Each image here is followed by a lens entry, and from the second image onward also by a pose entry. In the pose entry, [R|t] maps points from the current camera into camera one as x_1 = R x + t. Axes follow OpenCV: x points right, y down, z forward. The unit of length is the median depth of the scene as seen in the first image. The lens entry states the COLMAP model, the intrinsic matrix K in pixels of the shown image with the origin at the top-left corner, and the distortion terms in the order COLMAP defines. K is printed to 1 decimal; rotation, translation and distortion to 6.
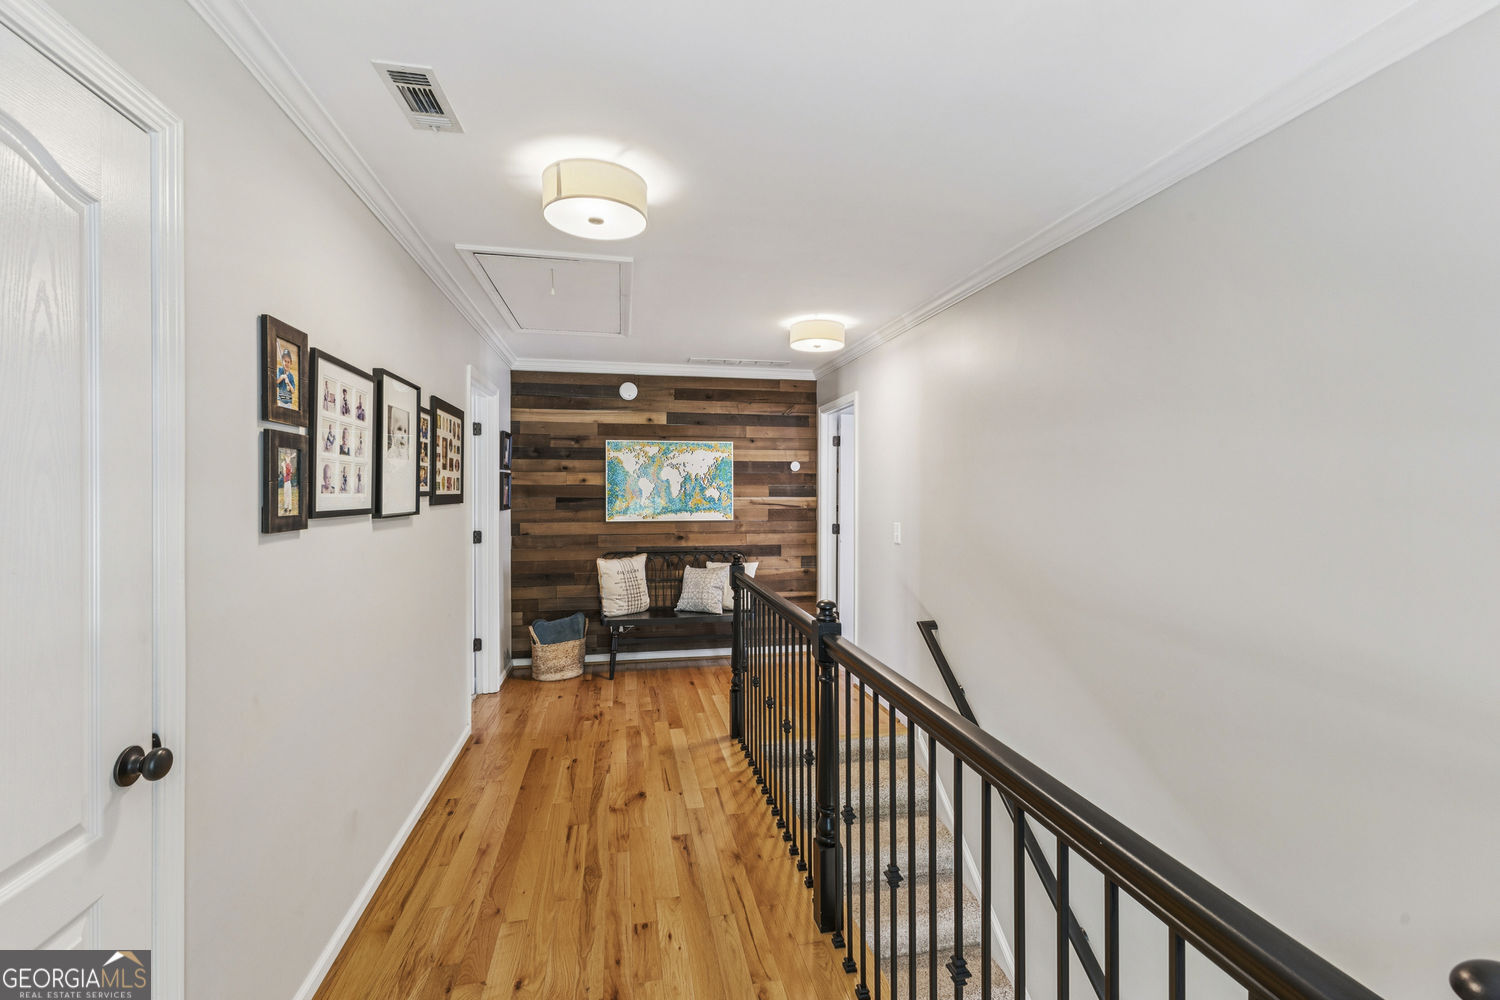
lens RADIAL K [[646.0, 0, 749.0], [0, 646.0, 490.1], [0, 0, 1]] dist [0.005287, -0.003840]
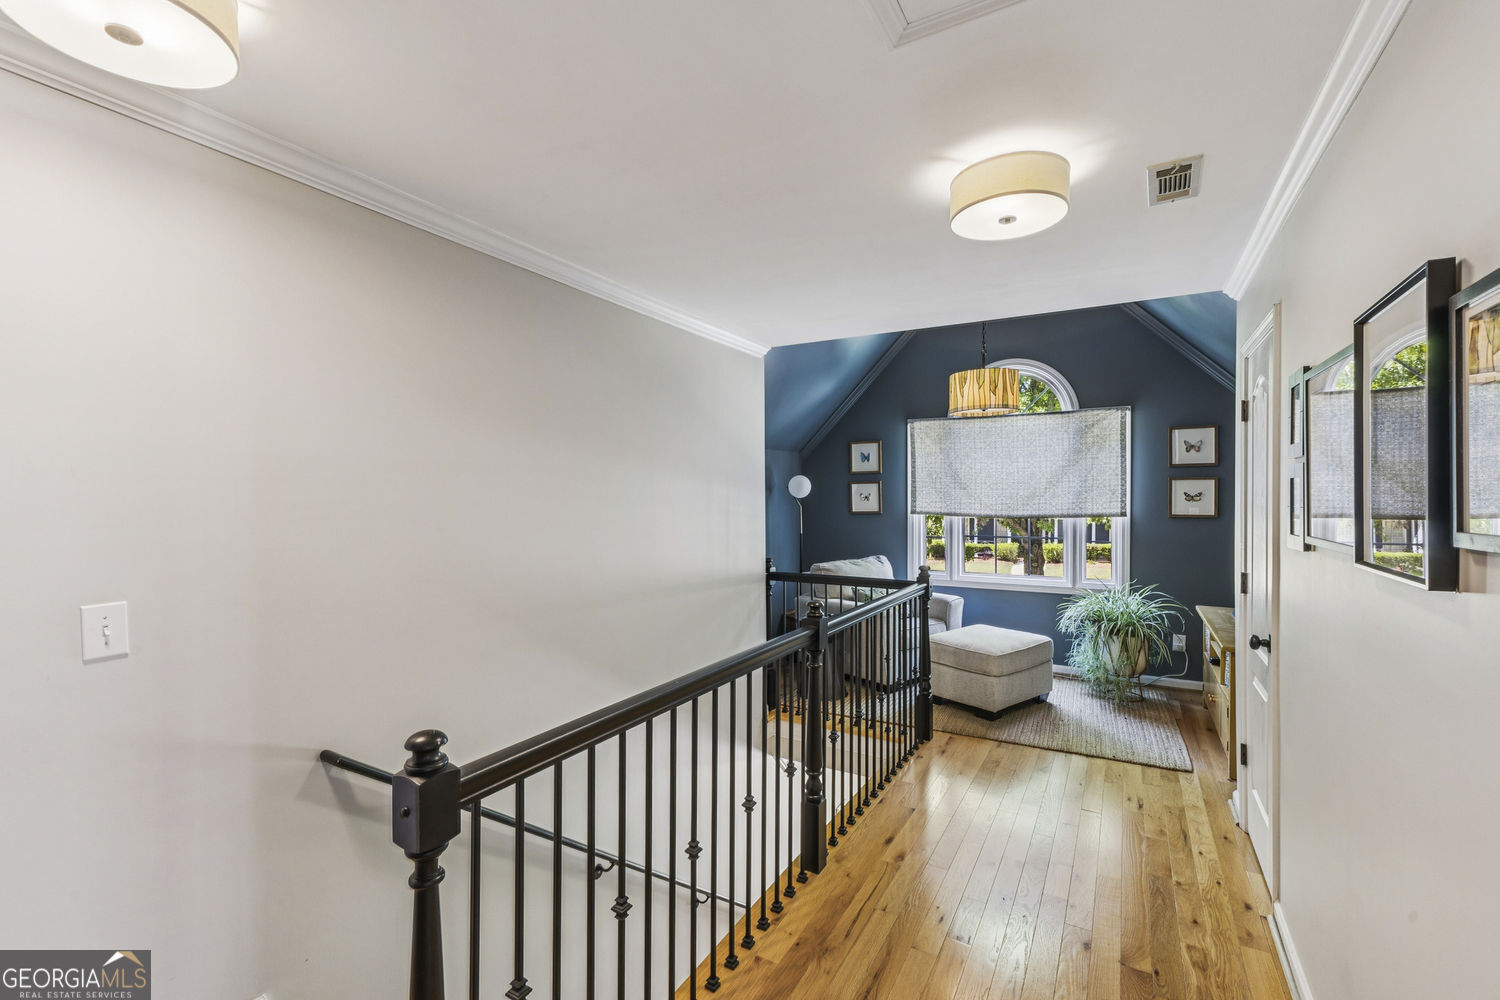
lens RADIAL K [[646.0, 0, 749.5], [0, 646.0, 498.5], [0, 0, 1]] dist [0.005287, -0.003840]
pose [[-0.752044, -0.005603, 0.659089, -0.544420], [-0.001771, 0.999977, 0.006480, -0.029598], [-0.659110, 0.003706, -0.752037, 1.855068]]
